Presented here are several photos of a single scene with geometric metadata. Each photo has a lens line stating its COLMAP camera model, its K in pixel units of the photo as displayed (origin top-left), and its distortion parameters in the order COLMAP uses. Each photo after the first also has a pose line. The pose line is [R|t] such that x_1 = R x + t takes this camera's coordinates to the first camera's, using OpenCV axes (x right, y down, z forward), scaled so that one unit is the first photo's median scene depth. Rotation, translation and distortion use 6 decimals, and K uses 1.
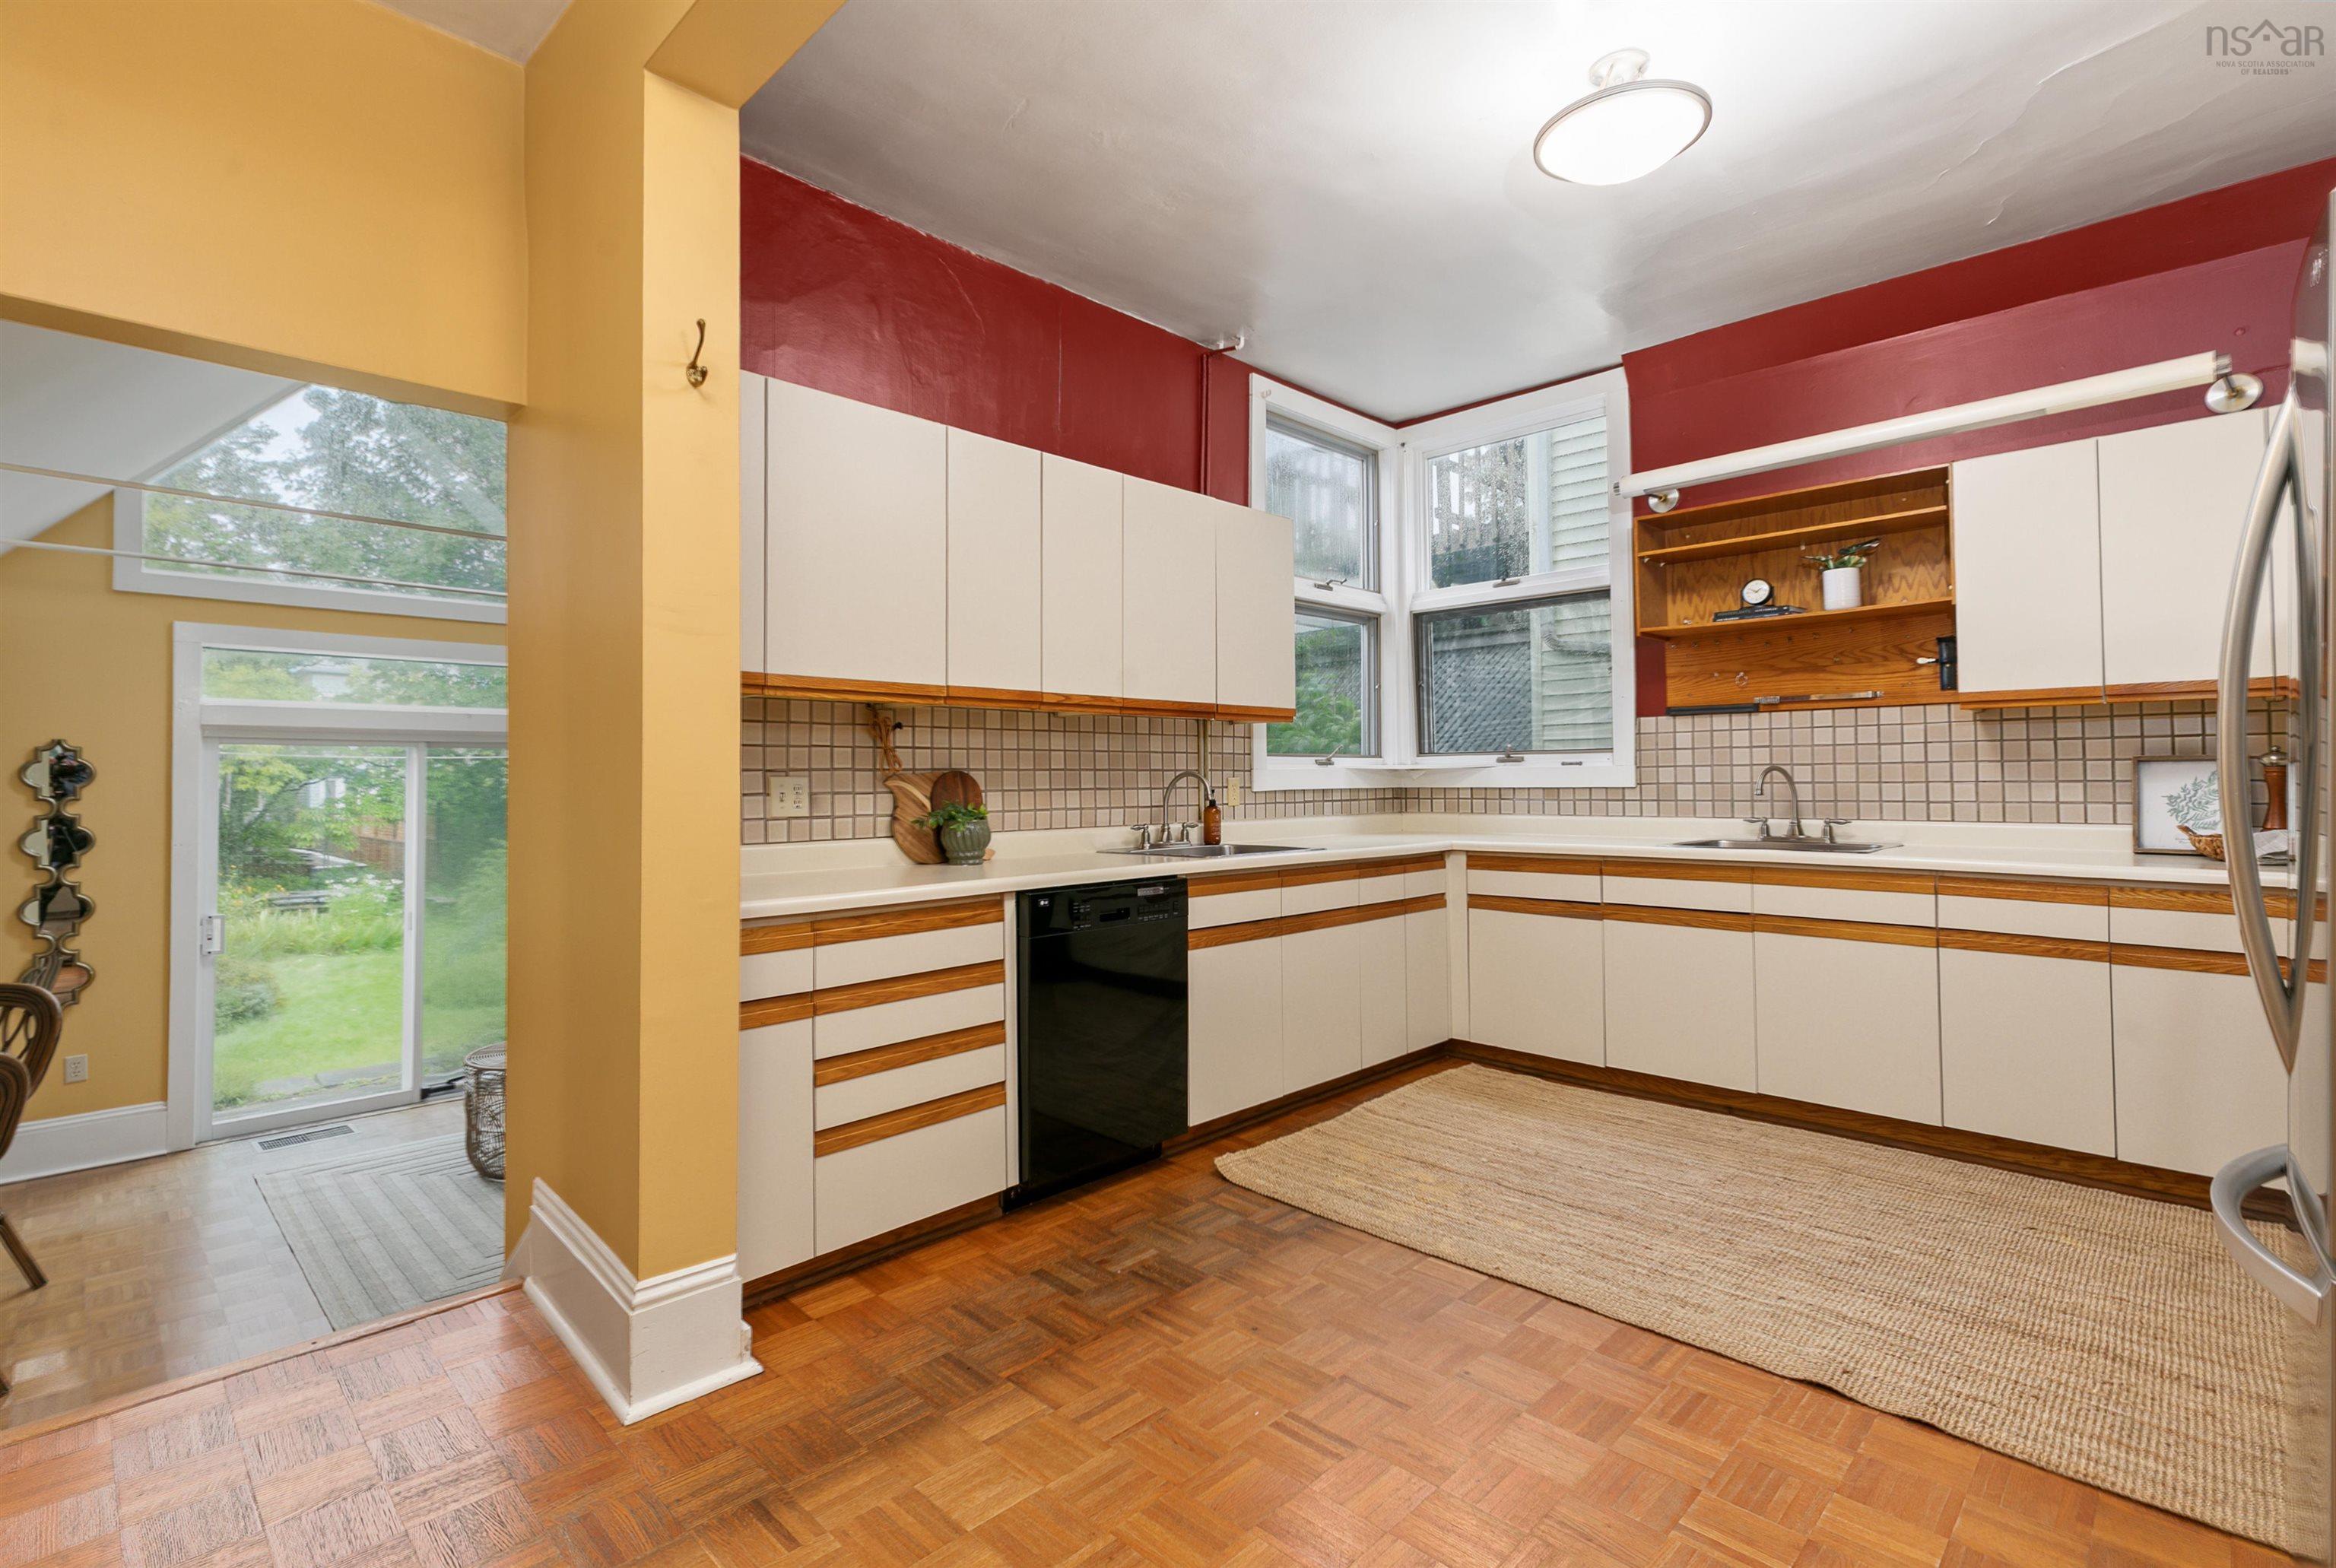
lens RADIAL K [[1095.3, 0, 1168.0], [0, 1095.3, 784.0], [0, 0, 1]] dist [-0.000994, -0.000243]
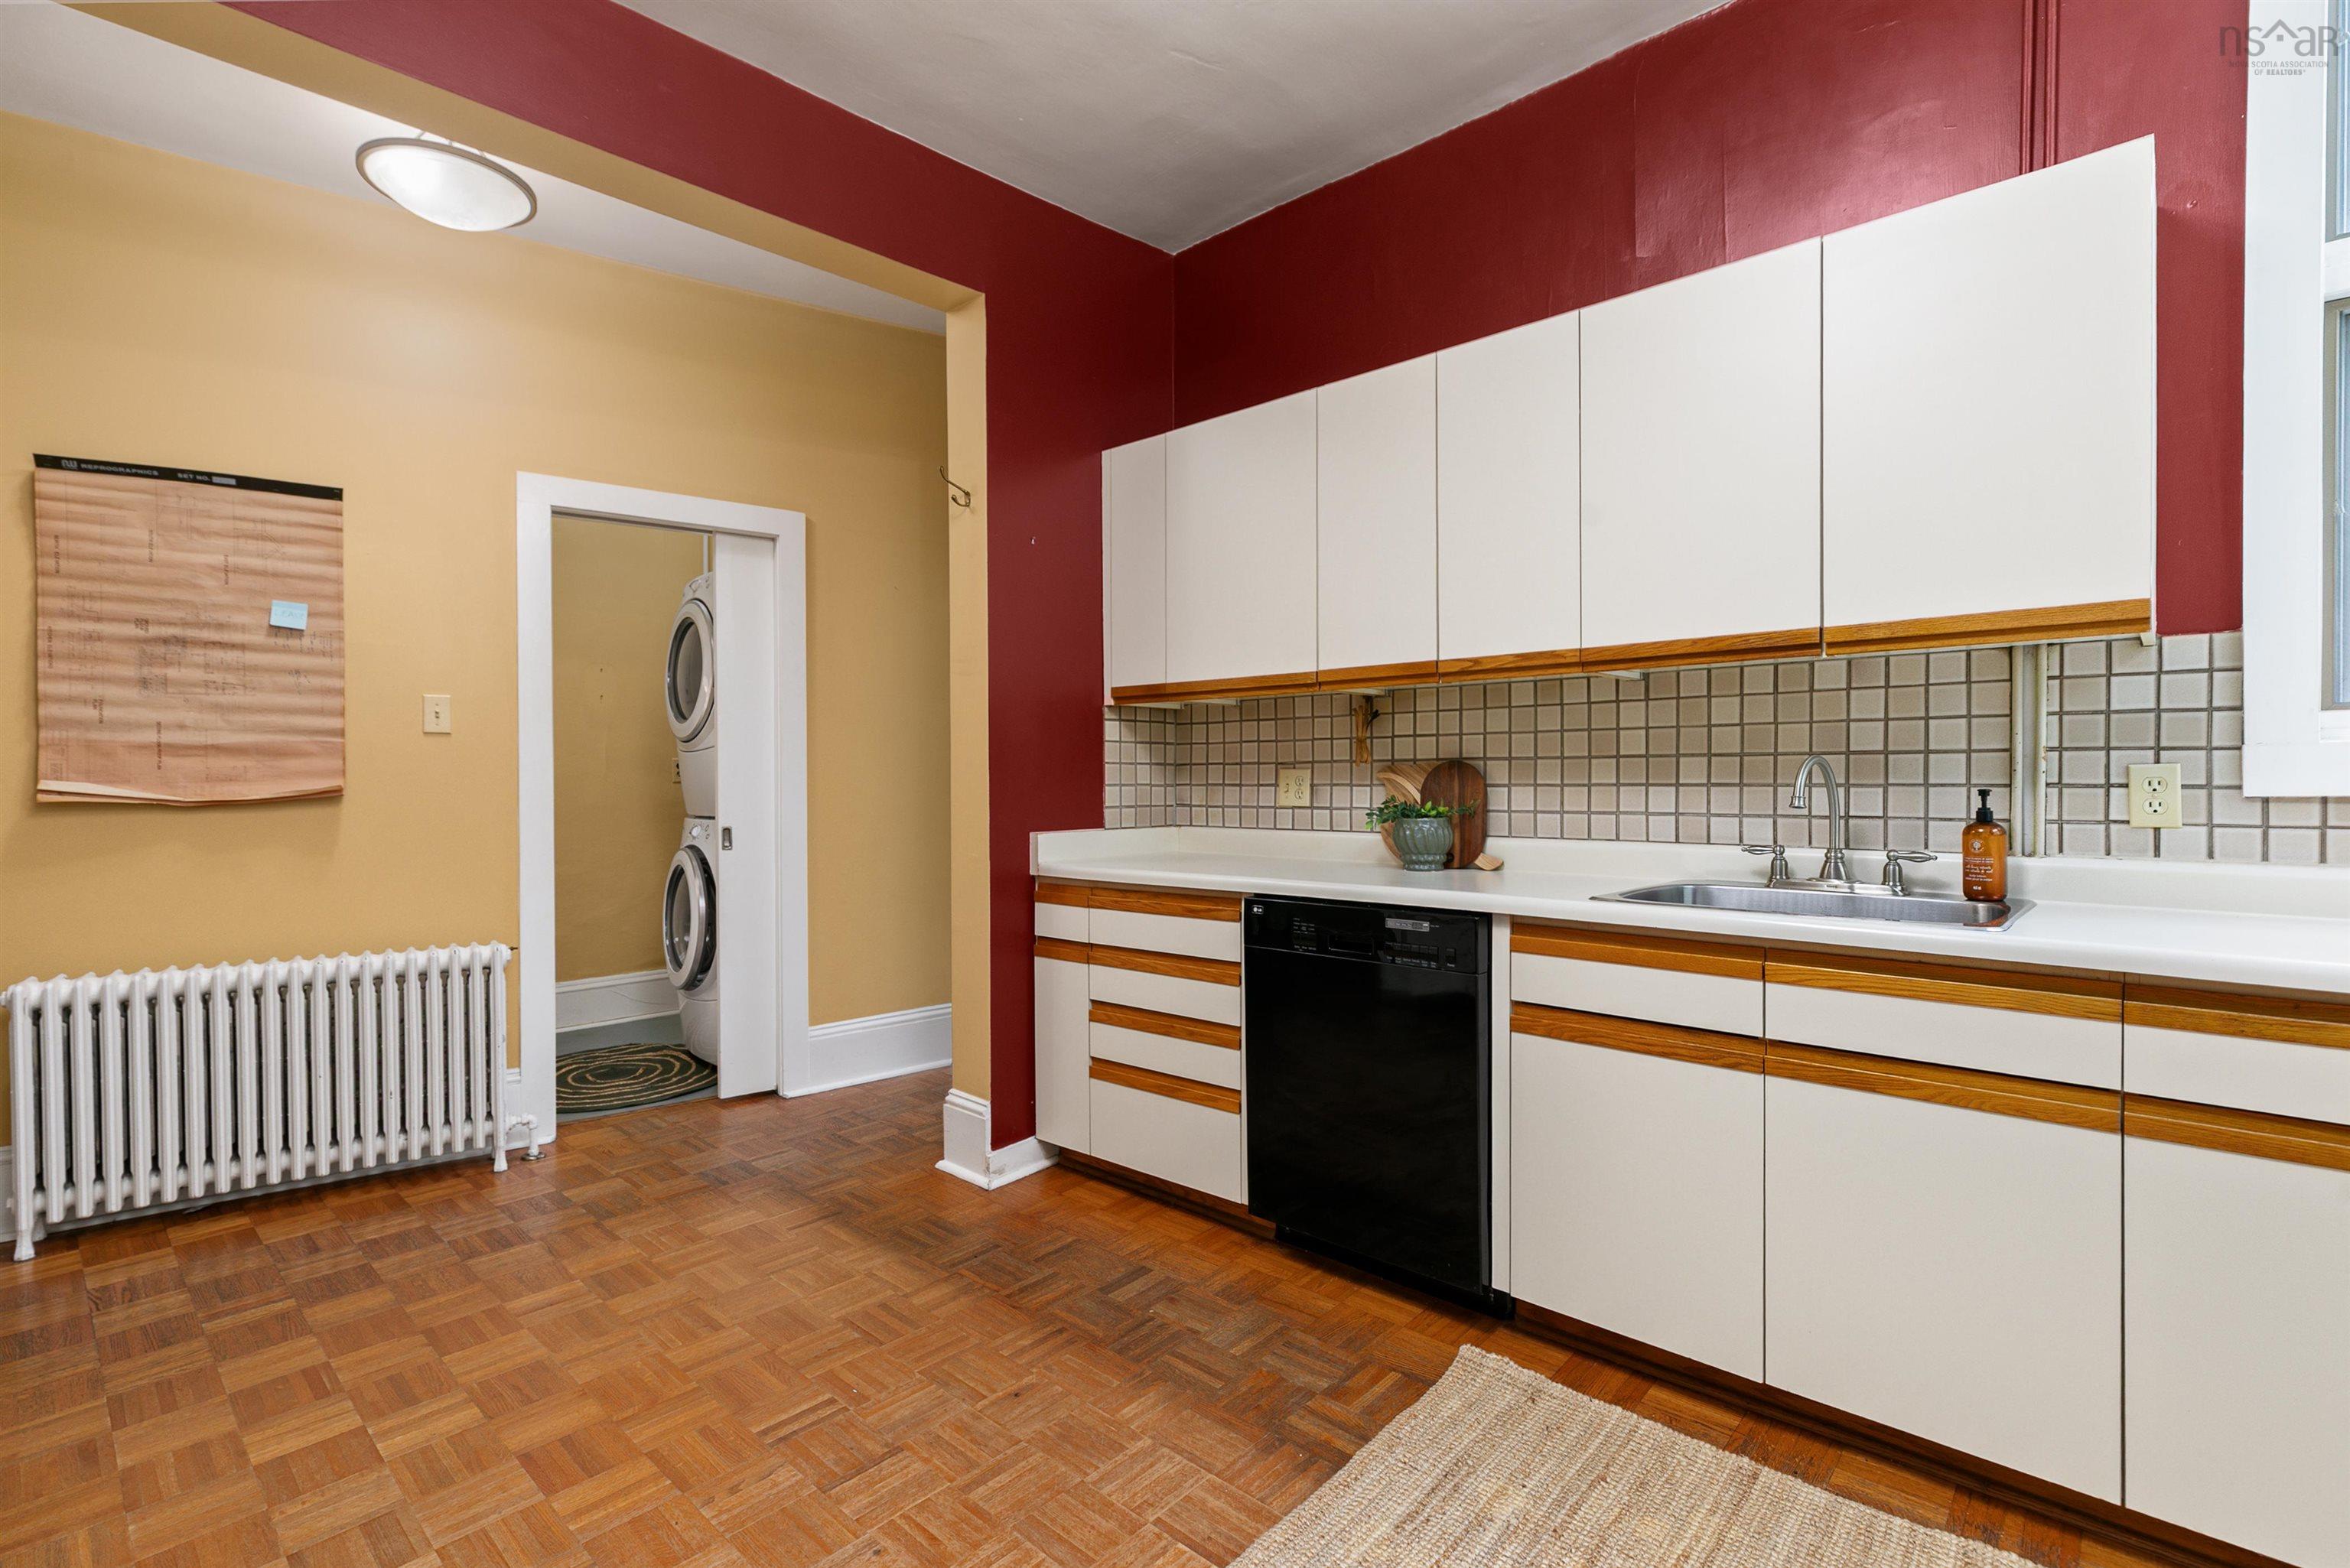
lens RADIAL K [[1114.7, 0, 1167.3], [0, 1114.7, 819.1], [0, 0, 1]] dist [0.001920, 0.000293]
pose [[0.003910, 0.043840, -0.999031, 0.673141], [0.001464, 0.999037, 0.043846, -0.005031], [0.999991, -0.001634, 0.003842, 0.781636]]
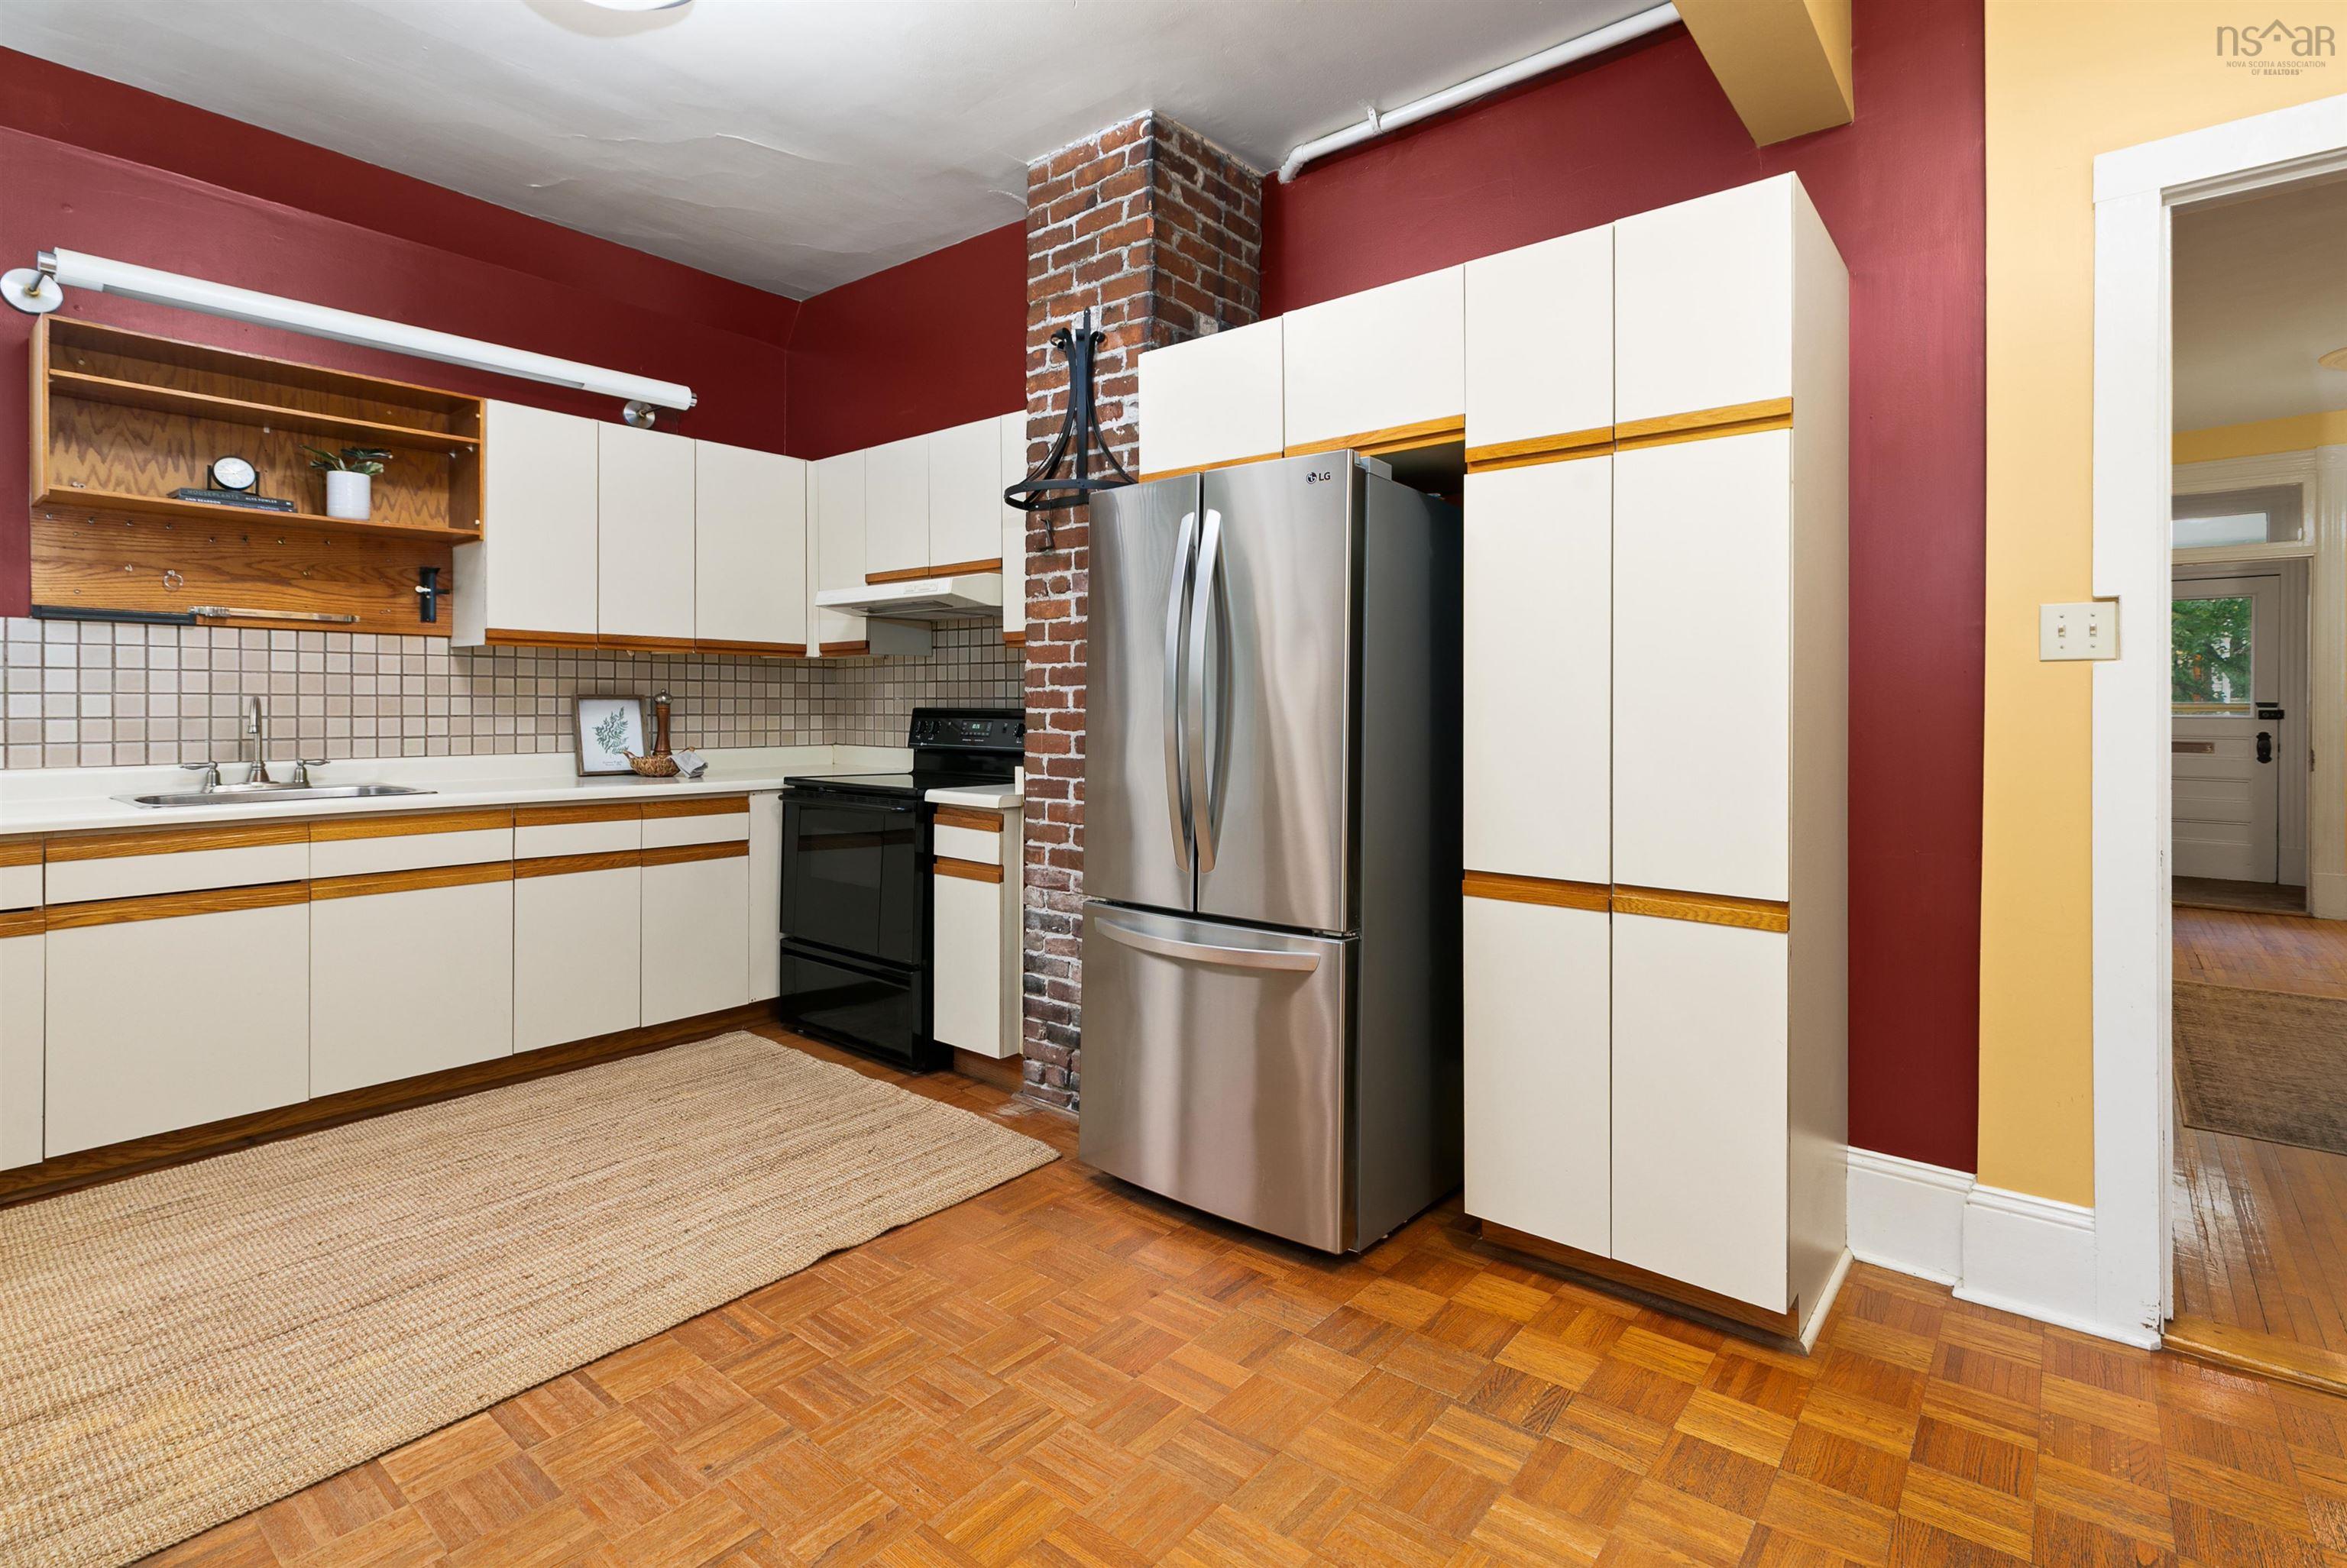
lens RADIAL K [[1074.5, 0, 1171.0], [0, 1074.5, 729.1], [0, 0, 1]] dist [-0.000302, -0.000145]
pose [[-0.081564, -0.012842, 0.996585, -0.337458], [0.001155, 0.999915, 0.012980, -0.002399], [-0.996667, 0.002210, -0.081542, 0.474246]]
